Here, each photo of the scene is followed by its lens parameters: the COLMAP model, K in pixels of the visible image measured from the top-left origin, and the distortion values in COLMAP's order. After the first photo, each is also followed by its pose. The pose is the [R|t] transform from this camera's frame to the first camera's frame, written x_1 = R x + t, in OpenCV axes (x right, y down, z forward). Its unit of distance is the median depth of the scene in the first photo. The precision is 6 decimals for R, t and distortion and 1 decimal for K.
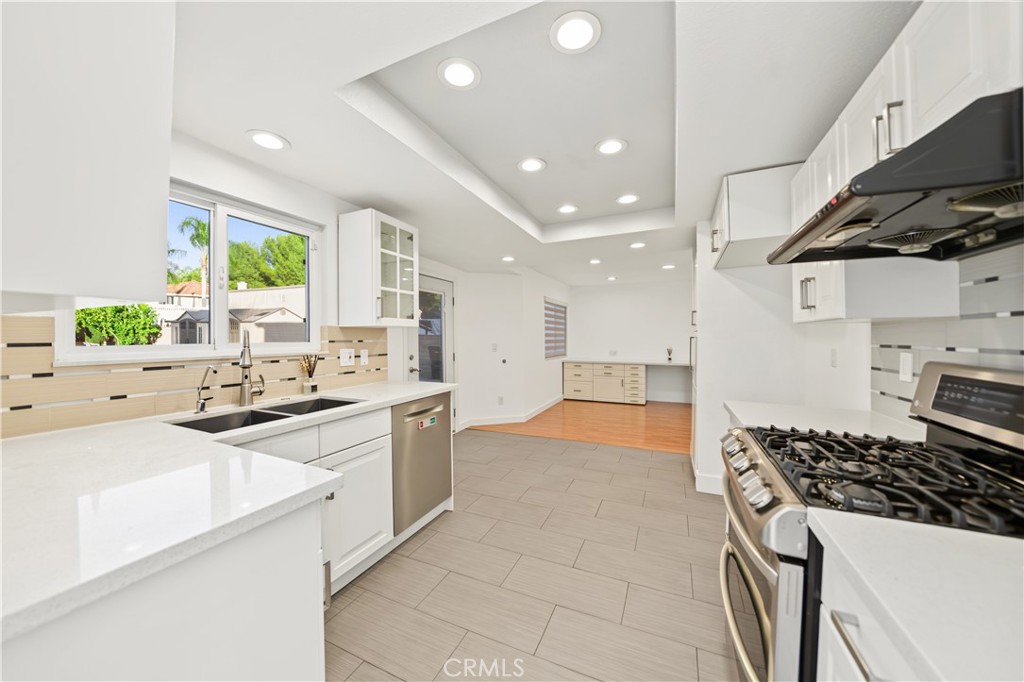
lens RADIAL K [[356.0, 0, 511.7], [0, 356.0, 340.5], [0, 0, 1]] dist [-0.022843, 0.001178]
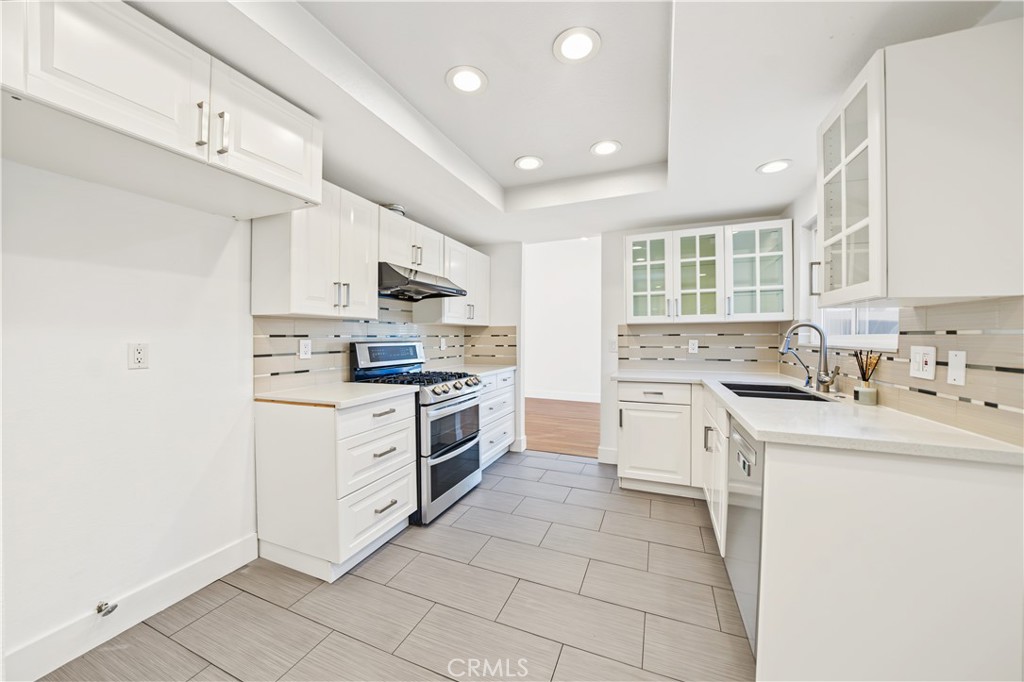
lens RADIAL K [[356.0, 0, 514.5], [0, 356.0, 337.7], [0, 0, 1]] dist [-0.022843, 0.001178]
pose [[-0.999093, 0.001031, -0.042566, 0.167482], [0.000380, 0.999883, 0.015298, 0.001938], [0.042577, 0.015268, -0.998977, 1.424868]]
